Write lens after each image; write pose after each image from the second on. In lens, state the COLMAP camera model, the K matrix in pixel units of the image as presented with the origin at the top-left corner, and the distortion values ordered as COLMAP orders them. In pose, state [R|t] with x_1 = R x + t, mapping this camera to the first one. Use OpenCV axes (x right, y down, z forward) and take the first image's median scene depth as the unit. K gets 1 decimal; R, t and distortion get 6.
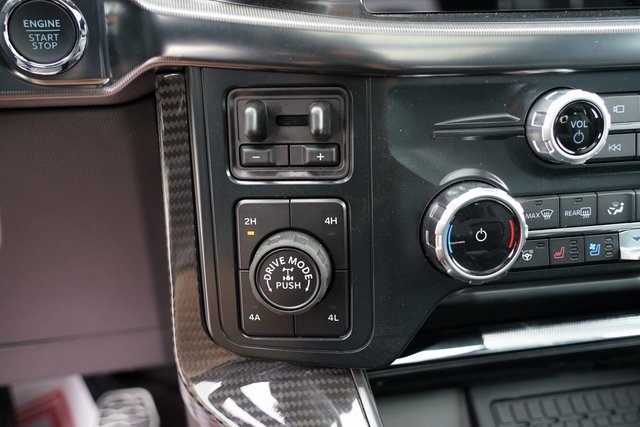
lens RADIAL K [[658.2, 0, 318.8], [0, 658.2, 209.9], [0, 0, 1]] dist [0.059571, 0.000000]
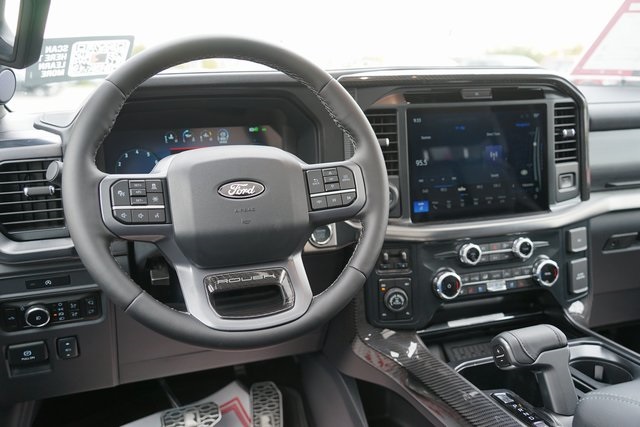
lens RADIAL K [[642.3, 0, 320.0], [0, 642.3, 215.1], [0, 0, 1]] dist [0.081785, 0.000000]
pose [[0.989952, -0.036028, 0.136734, -0.880779], [0.051800, 0.992175, -0.113598, 0.017586], [-0.131571, 0.119540, 0.984073, -2.308127]]
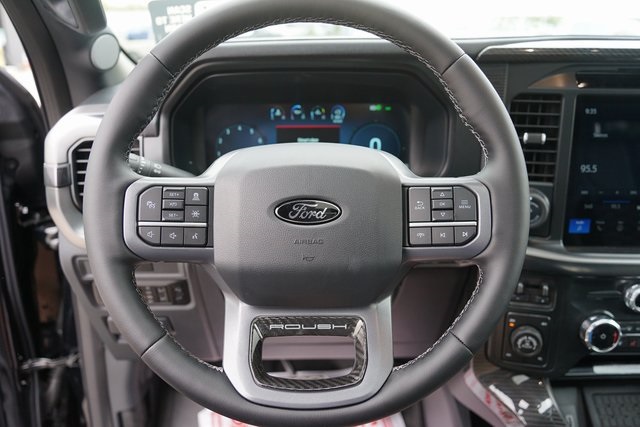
lens RADIAL K [[522.7, 0, 323.2], [0, 522.7, 212.7], [0, 0, 1]] dist [-0.037933, 0.035434]
pose [[0.983838, 0.070209, -0.164725, -0.551889], [-0.068776, 0.997528, 0.014392, -0.405312], [0.165329, -0.002831, 0.986234, -1.240978]]
